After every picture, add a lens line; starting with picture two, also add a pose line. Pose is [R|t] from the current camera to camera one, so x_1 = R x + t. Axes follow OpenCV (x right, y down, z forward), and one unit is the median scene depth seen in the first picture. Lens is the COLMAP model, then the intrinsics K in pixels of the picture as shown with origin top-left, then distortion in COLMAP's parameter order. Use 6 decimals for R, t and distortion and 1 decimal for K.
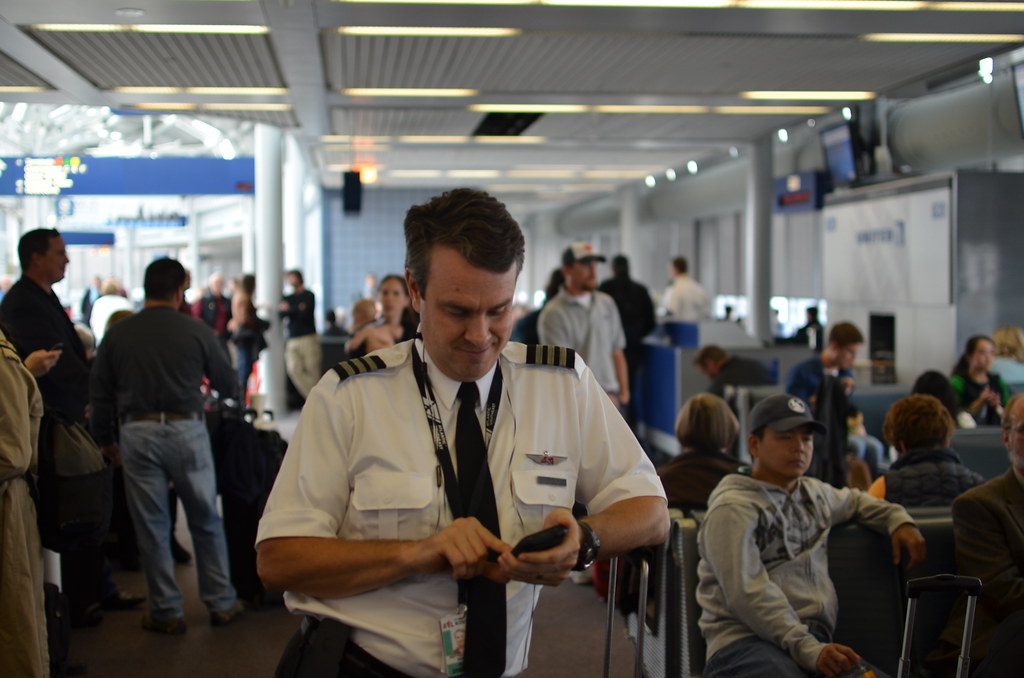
lens RADIAL K [[1478.4, 0, 512.0], [0, 1478.4, 339.0], [0, 0, 1]] dist [-0.009399, -0.054411]
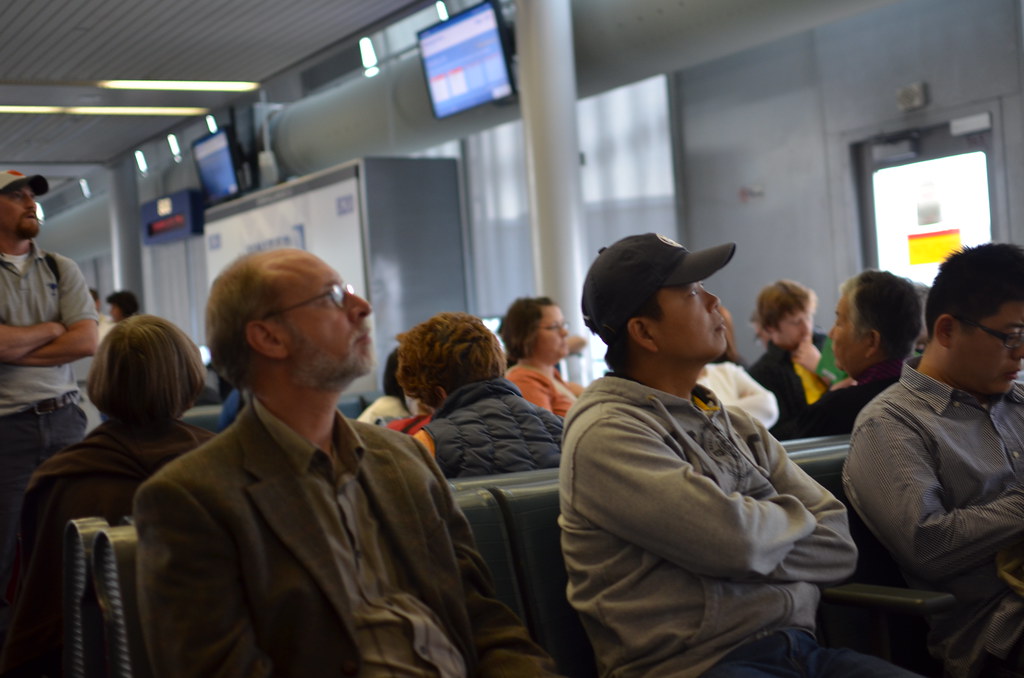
lens RADIAL K [[1478.4, 0, 512.0], [0, 1478.4, 339.0], [0, 0, 1]] dist [-0.009399, -0.054411]
pose [[0.907814, -0.056574, 0.415540, 0.010176], [0.078937, 0.996199, -0.036823, 0.025662], [-0.411877, 0.066230, 0.908829, 0.143298]]
